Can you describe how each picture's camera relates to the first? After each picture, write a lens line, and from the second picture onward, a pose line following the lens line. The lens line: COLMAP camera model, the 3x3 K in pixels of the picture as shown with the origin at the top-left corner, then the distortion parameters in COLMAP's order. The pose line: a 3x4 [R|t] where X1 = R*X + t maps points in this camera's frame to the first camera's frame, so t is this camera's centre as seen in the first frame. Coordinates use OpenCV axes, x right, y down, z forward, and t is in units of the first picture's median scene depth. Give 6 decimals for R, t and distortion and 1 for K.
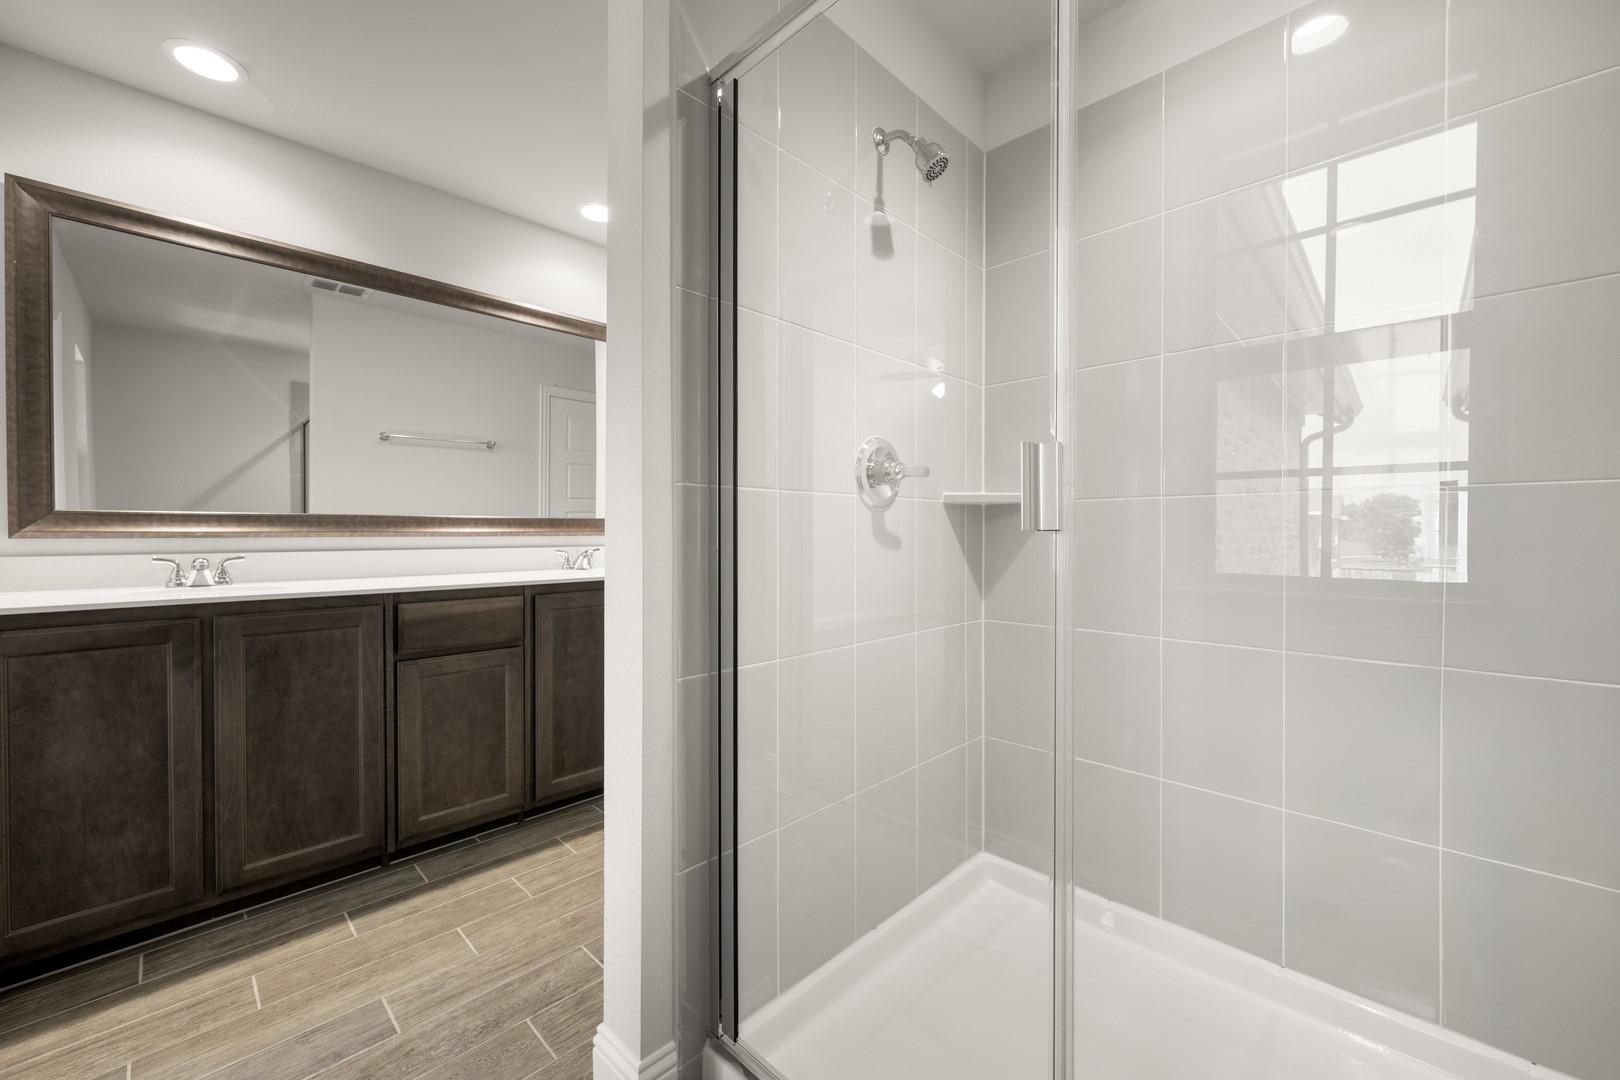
lens RADIAL K [[635.8, 0, 808.0], [0, 635.8, 539.8], [0, 0, 1]] dist [-0.003730, -0.000031]
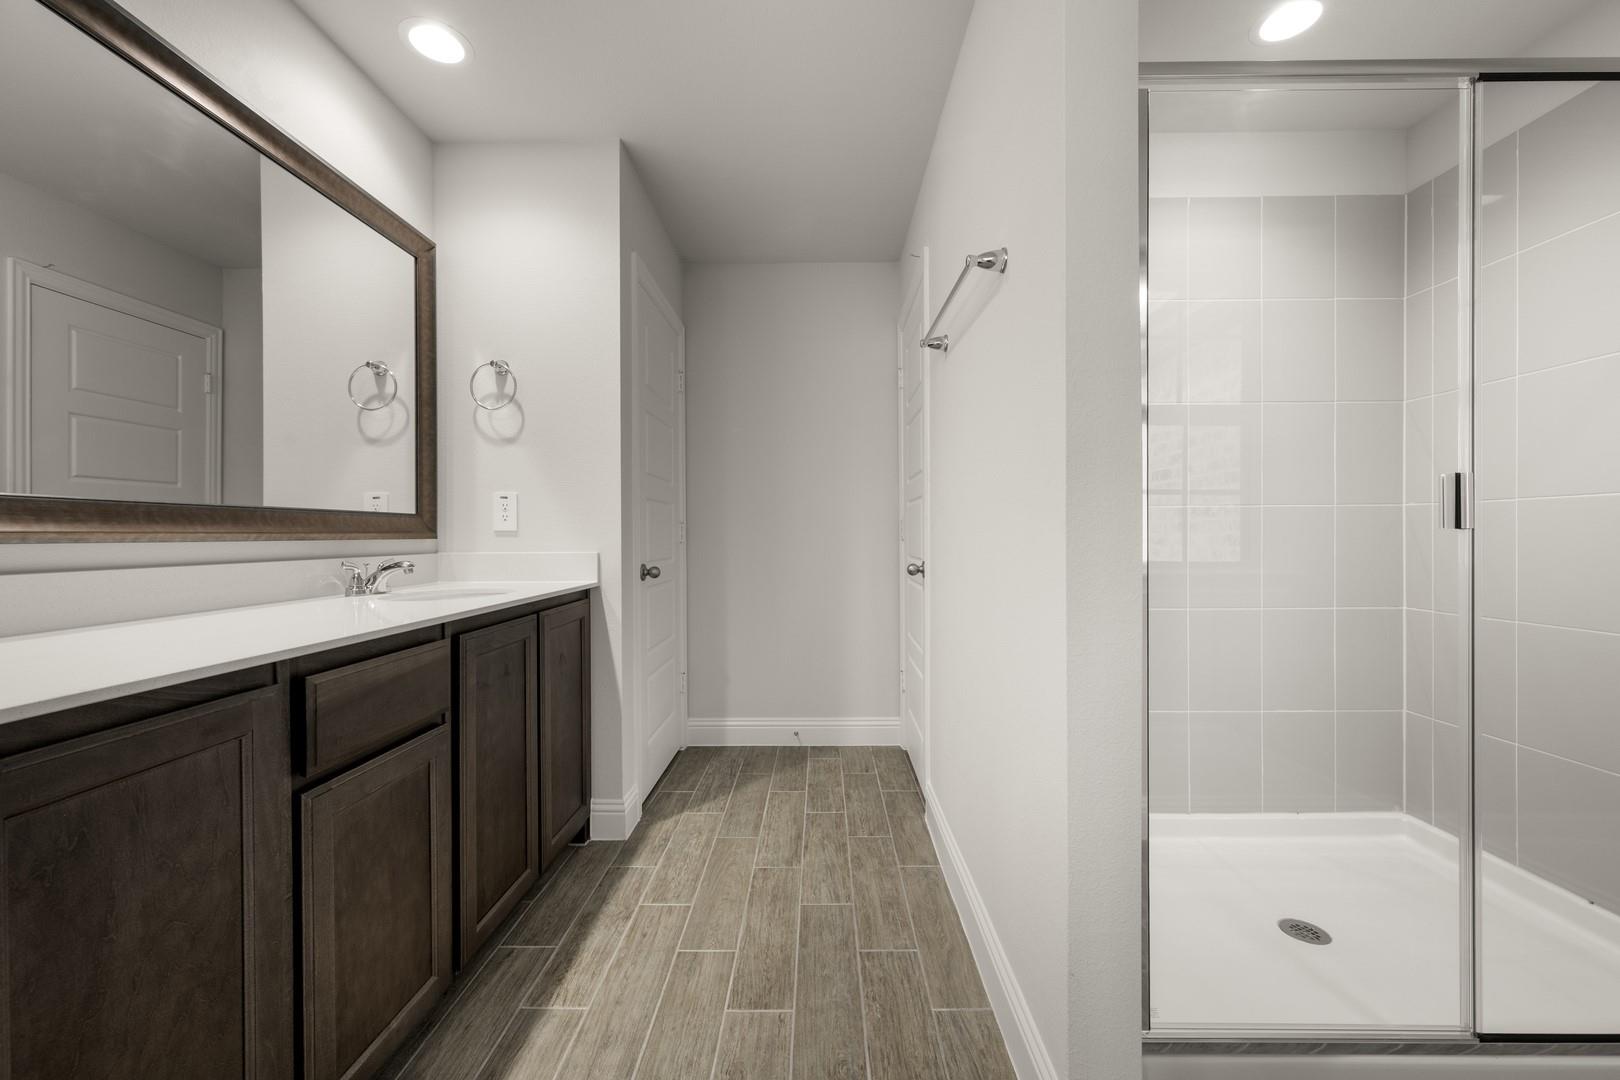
lens RADIAL K [[635.8, 0, 811.8], [0, 635.8, 533.3], [0, 0, 1]] dist [-0.003730, -0.000031]
pose [[0.726435, -0.003171, 0.687228, -0.695863], [0.013636, 0.999859, -0.009801, -0.001702], [-0.687100, 0.016491, 0.726375, 0.360533]]
